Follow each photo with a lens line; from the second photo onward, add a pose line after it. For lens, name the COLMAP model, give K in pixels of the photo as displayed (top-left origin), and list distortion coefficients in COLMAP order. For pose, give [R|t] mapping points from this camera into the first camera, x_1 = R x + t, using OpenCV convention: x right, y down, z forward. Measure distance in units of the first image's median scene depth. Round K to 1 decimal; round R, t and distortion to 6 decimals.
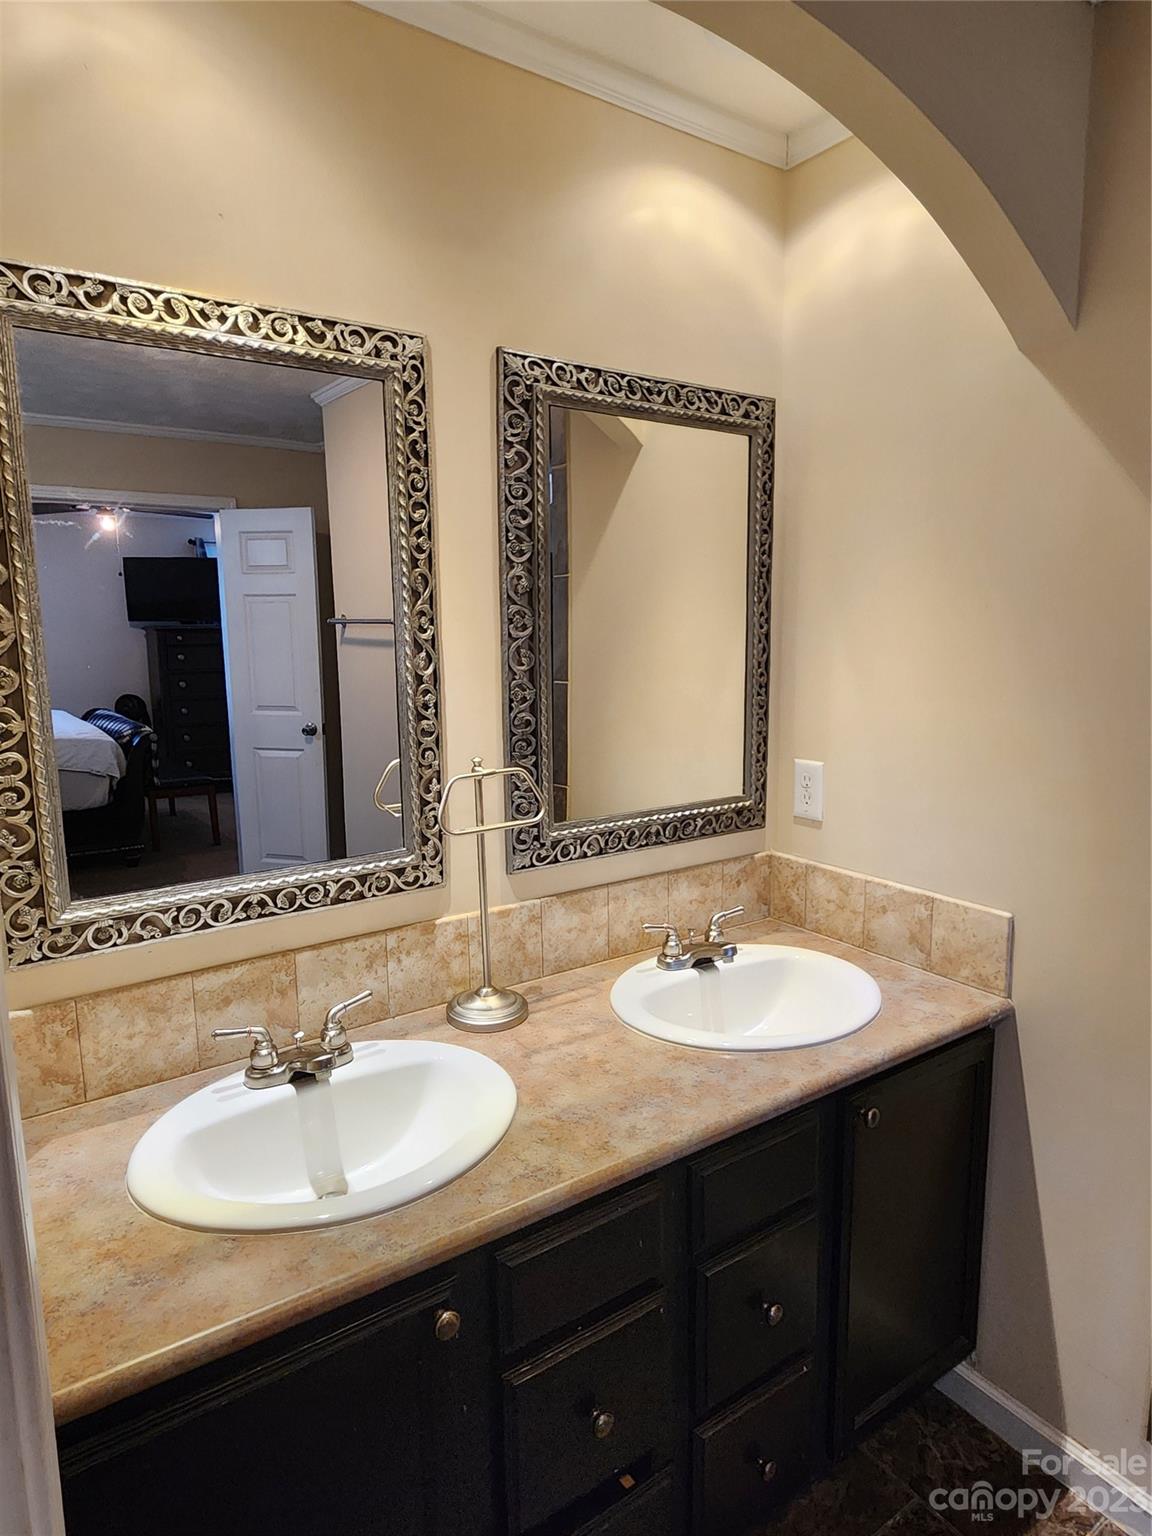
lens RADIAL K [[929.6, 0, 565.6], [0, 929.6, 753.4], [0, 0, 1]] dist [0.002069, -0.002567]
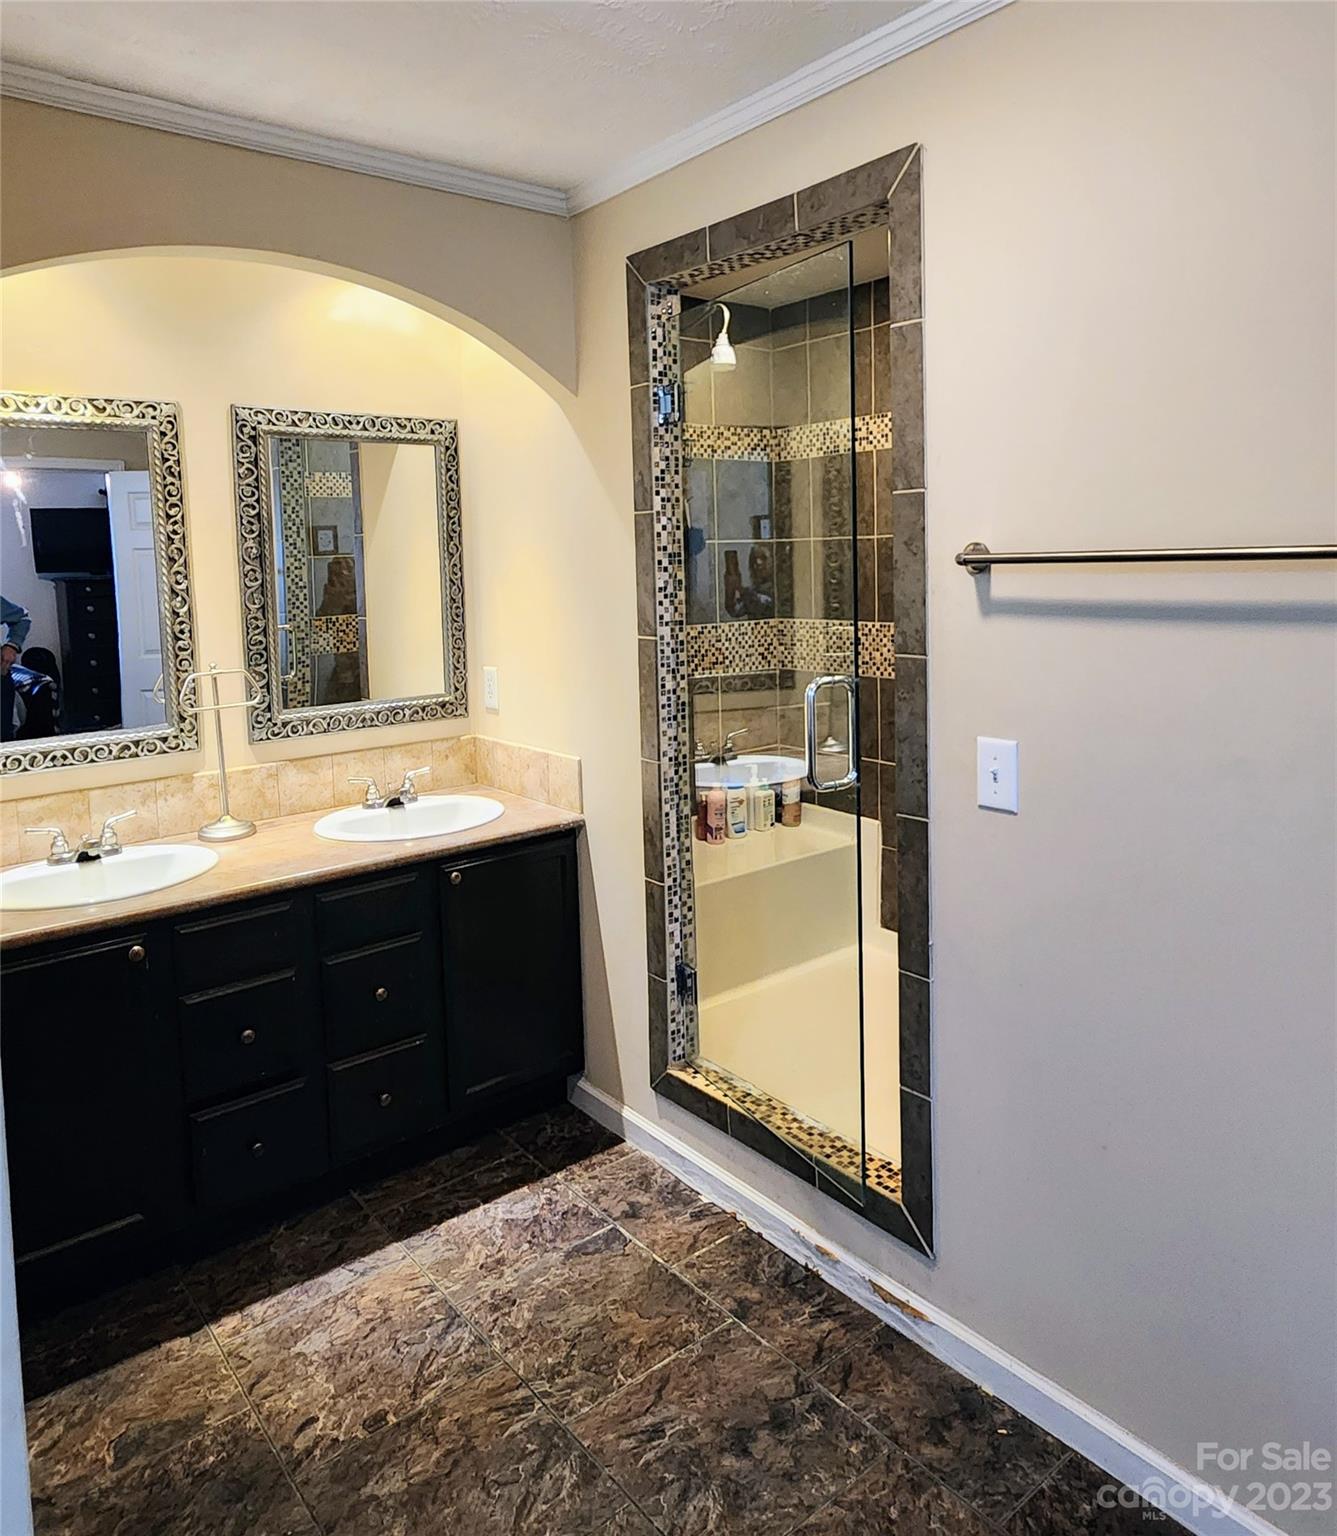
lens RADIAL K [[1032.3, 0, 632.6], [0, 1032.3, 622.7], [0, 0, 1]] dist [0.000190, -0.008416]
pose [[0.997029, -0.023952, 0.073215, 0.463207], [0.029747, 0.996422, -0.079113, 0.090511], [-0.071058, 0.081055, 0.994173, -0.750249]]
